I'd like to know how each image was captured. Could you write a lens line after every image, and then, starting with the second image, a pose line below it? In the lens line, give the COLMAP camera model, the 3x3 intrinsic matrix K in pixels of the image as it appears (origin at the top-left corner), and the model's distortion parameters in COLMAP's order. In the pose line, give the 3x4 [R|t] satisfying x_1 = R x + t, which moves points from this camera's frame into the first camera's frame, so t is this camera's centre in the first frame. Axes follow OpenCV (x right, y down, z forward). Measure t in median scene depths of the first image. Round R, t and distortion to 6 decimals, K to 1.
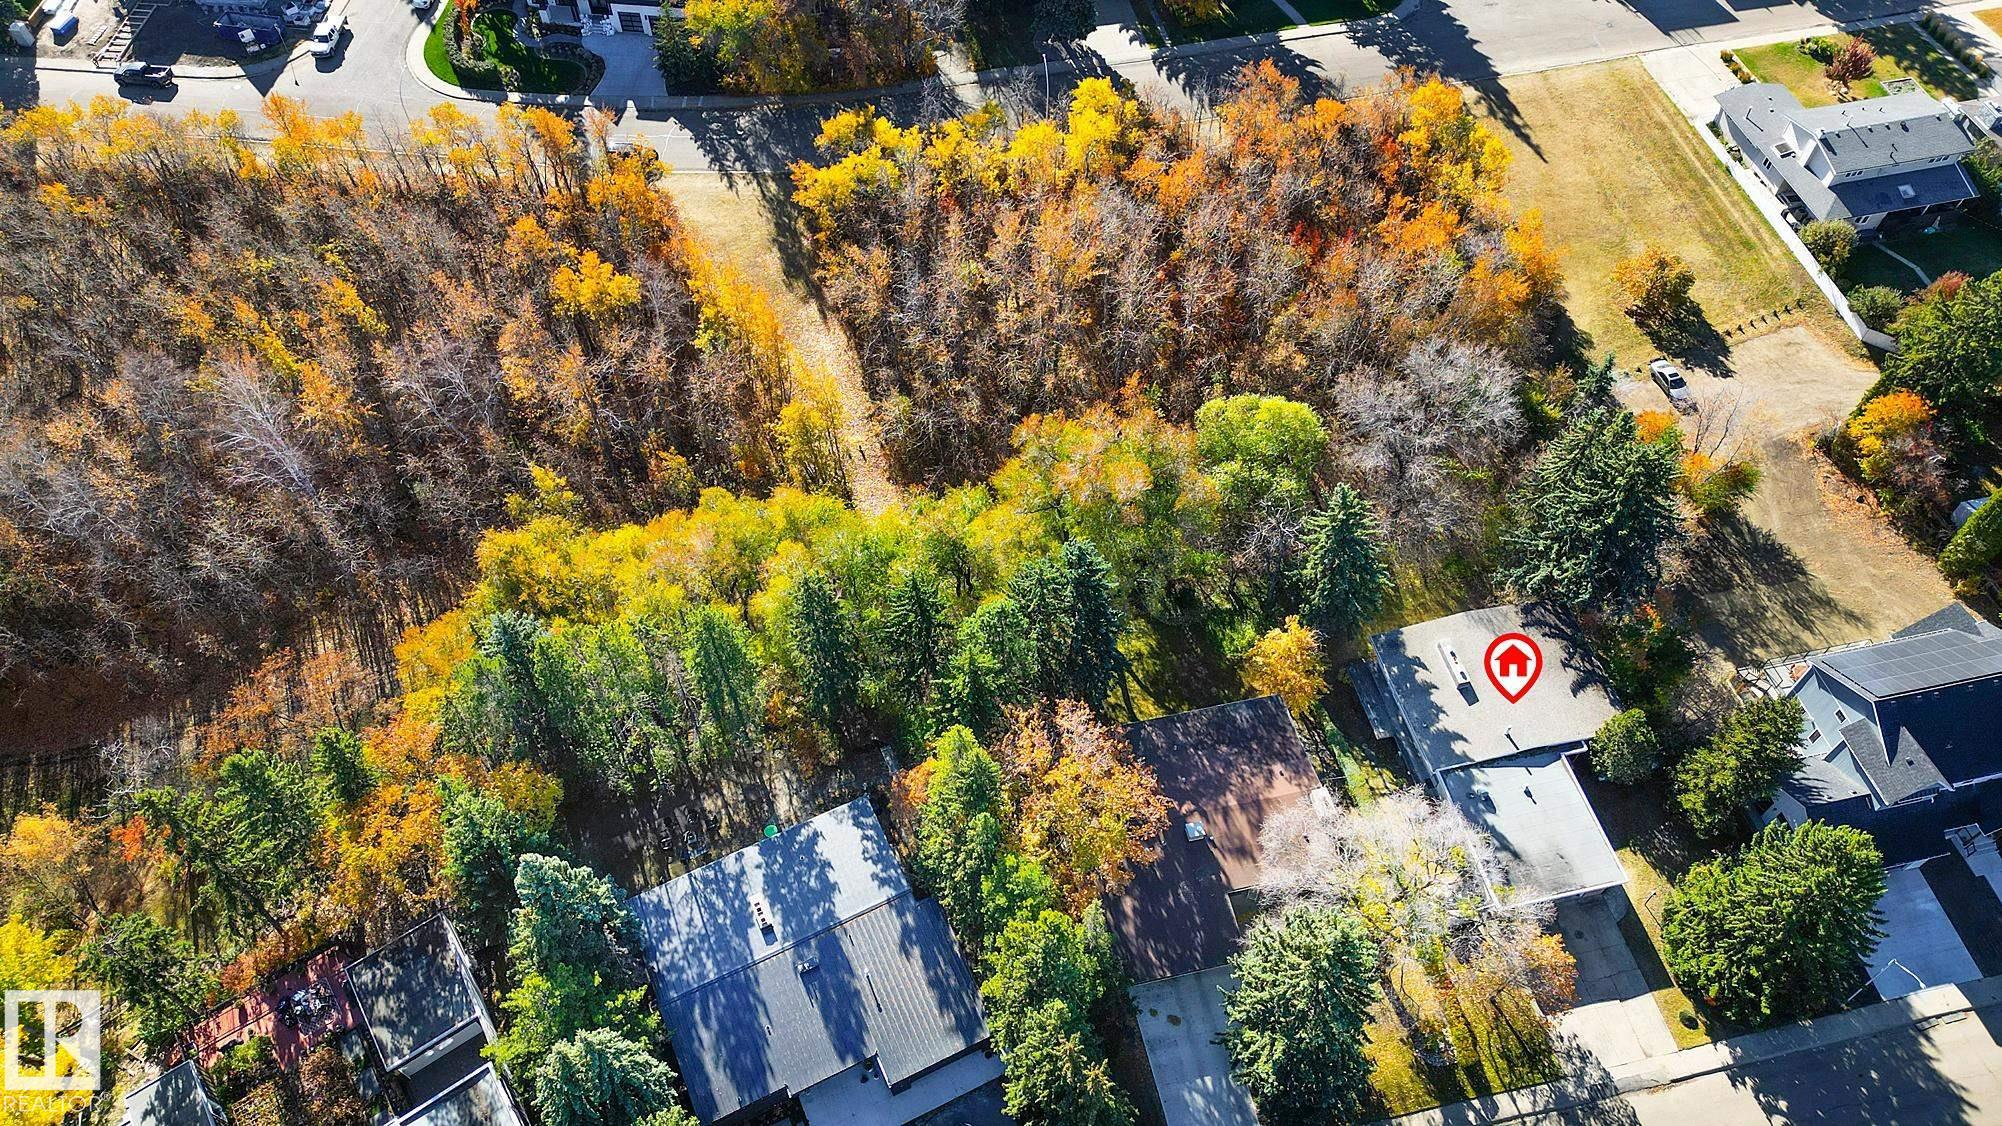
lens RADIAL K [[1386.0, 0, 996.3], [0, 1386.0, 564.1], [0, 0, 1]] dist [0.047694, -0.045402]
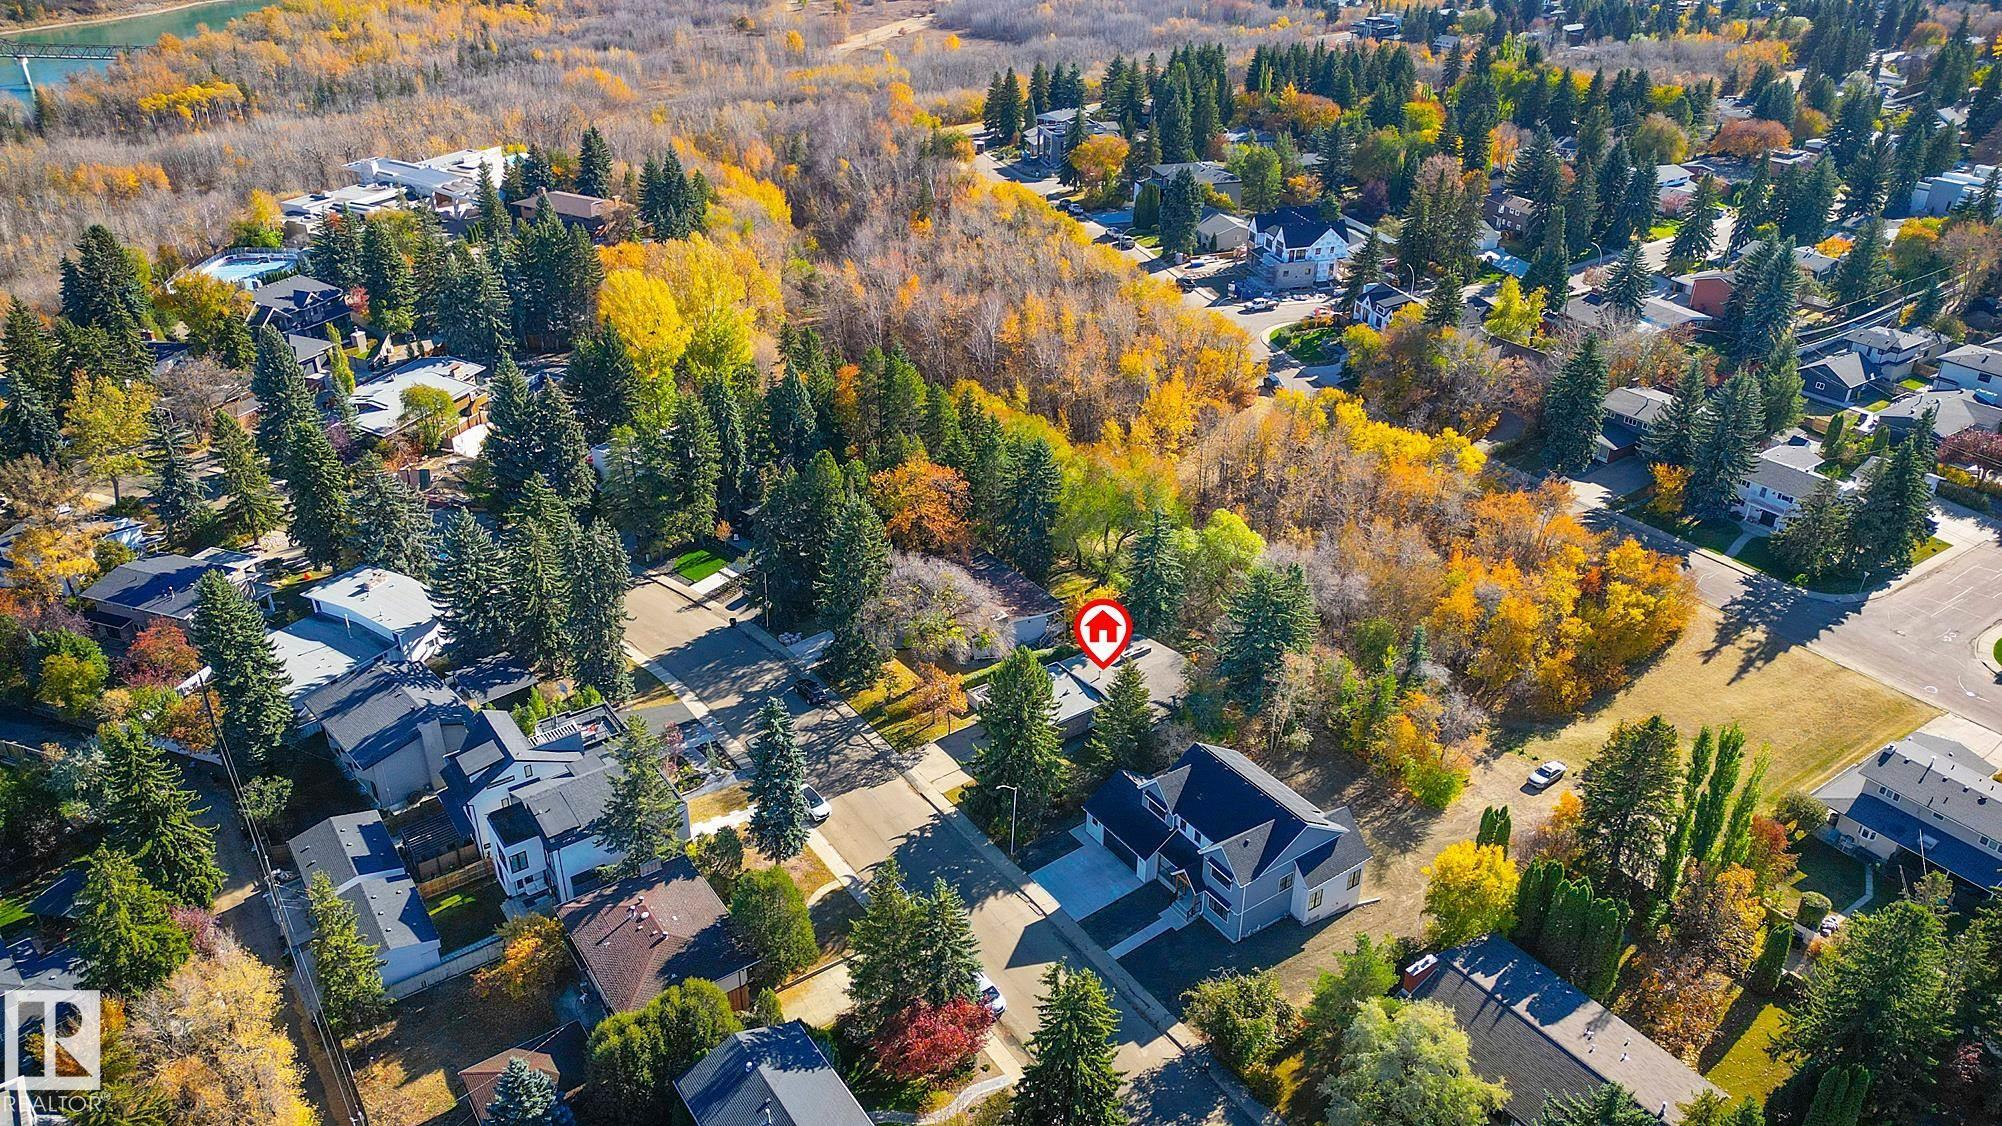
lens RADIAL K [[1386.0, 0, 996.3], [0, 1386.0, 564.1], [0, 0, 1]] dist [0.047694, -0.045402]
pose [[0.376065, 0.452529, -0.808574, 1.074823], [-0.761386, 0.648241, 0.008679, 0.083921], [0.528079, 0.612373, 0.588330, -0.007363]]
